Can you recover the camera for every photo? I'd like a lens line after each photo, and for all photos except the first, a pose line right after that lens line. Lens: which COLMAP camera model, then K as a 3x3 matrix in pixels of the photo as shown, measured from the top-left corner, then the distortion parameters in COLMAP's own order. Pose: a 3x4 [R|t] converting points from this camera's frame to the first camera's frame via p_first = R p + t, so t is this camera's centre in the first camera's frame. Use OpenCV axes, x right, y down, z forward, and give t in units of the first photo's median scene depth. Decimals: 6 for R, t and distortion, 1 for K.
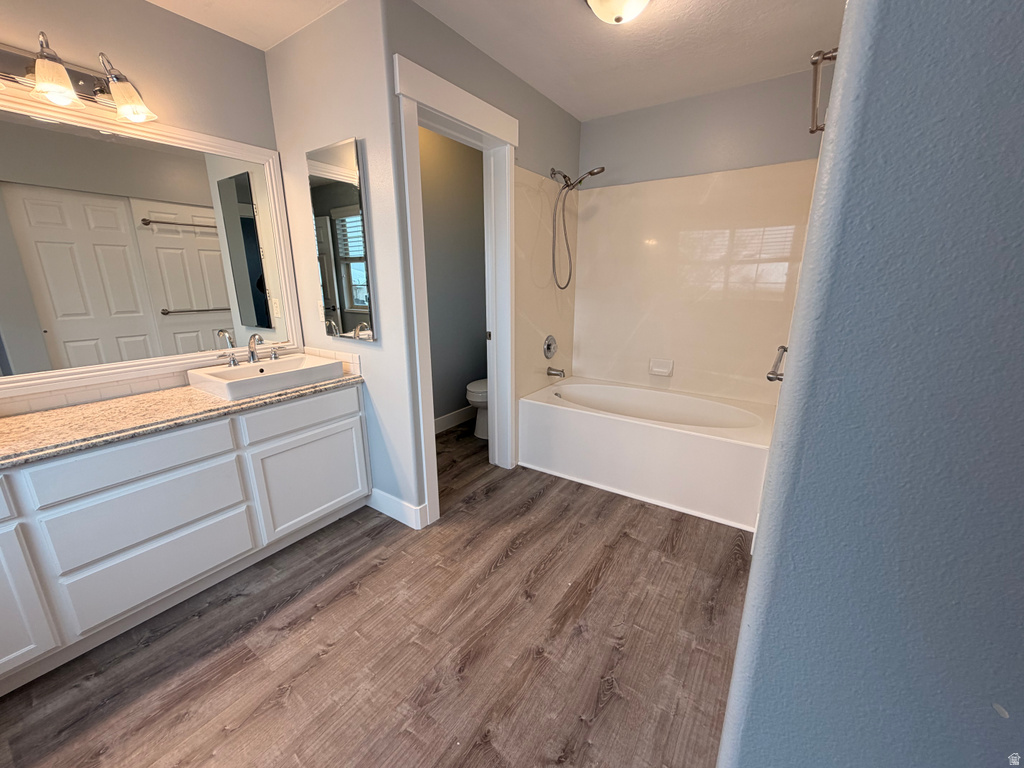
lens RADIAL K [[408.1, 0, 510.4], [0, 408.1, 384.8], [0, 0, 1]] dist [0.000346, -0.000495]
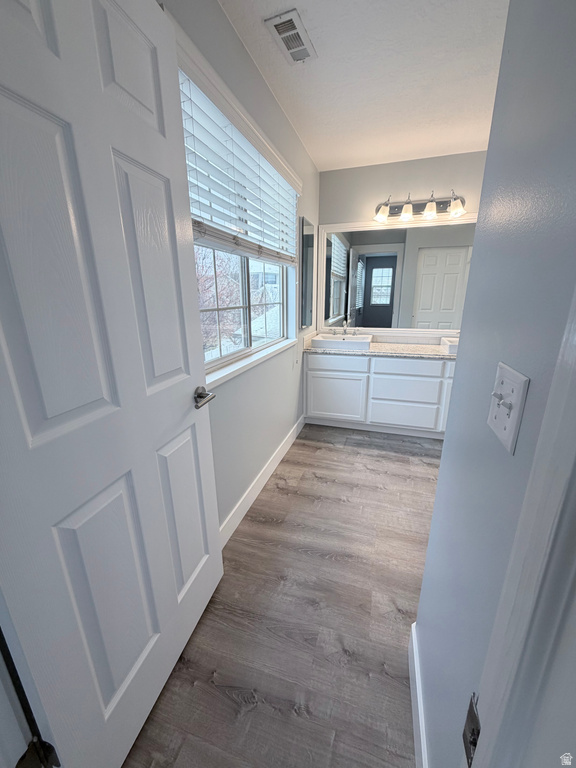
lens RADIAL K [[305.3, 0, 287.3], [0, 305.3, 382.1], [0, 0, 1]] dist [-0.000051, 0.000195]
pose [[0.281634, 0.266103, -0.921885, 0.574822], [-0.231110, 0.951302, 0.203990, 0.056145], [0.931274, 0.155607, 0.329418, -0.226111]]
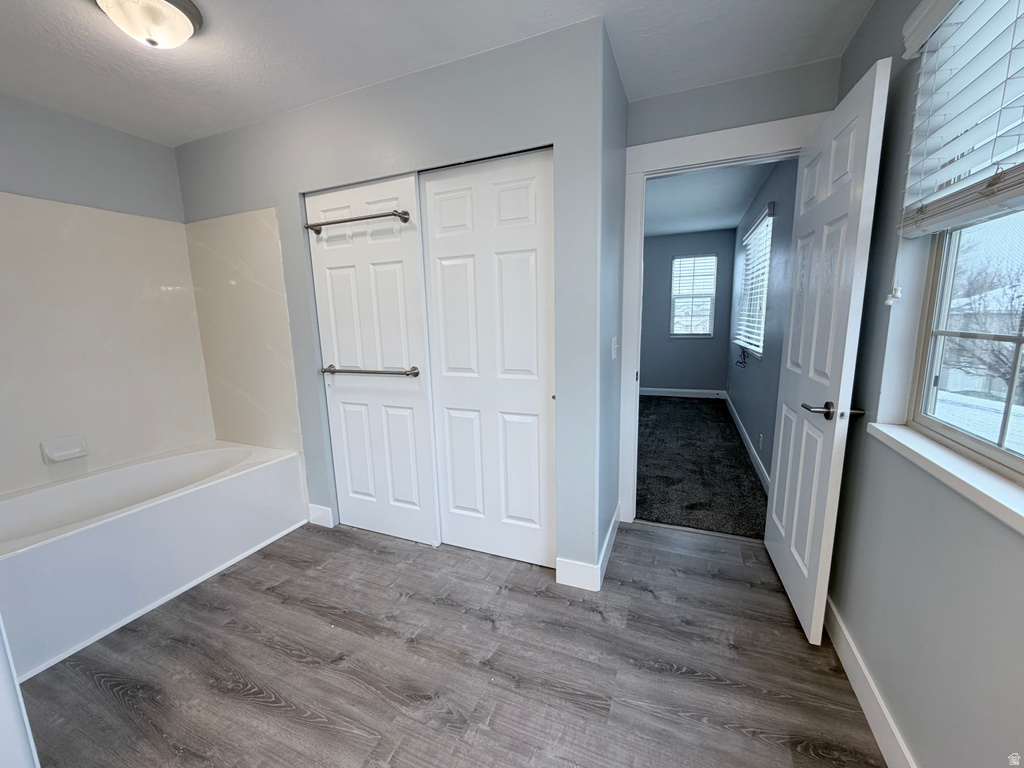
lens RADIAL K [[408.1, 0, 510.4], [0, 408.1, 384.8], [0, 0, 1]] dist [0.000346, -0.000495]
pose [[-0.196777, -0.153662, 0.968332, -0.915004], [0.269635, 0.941078, 0.204130, -0.165134], [-0.942643, 0.301264, -0.143750, 0.642095]]
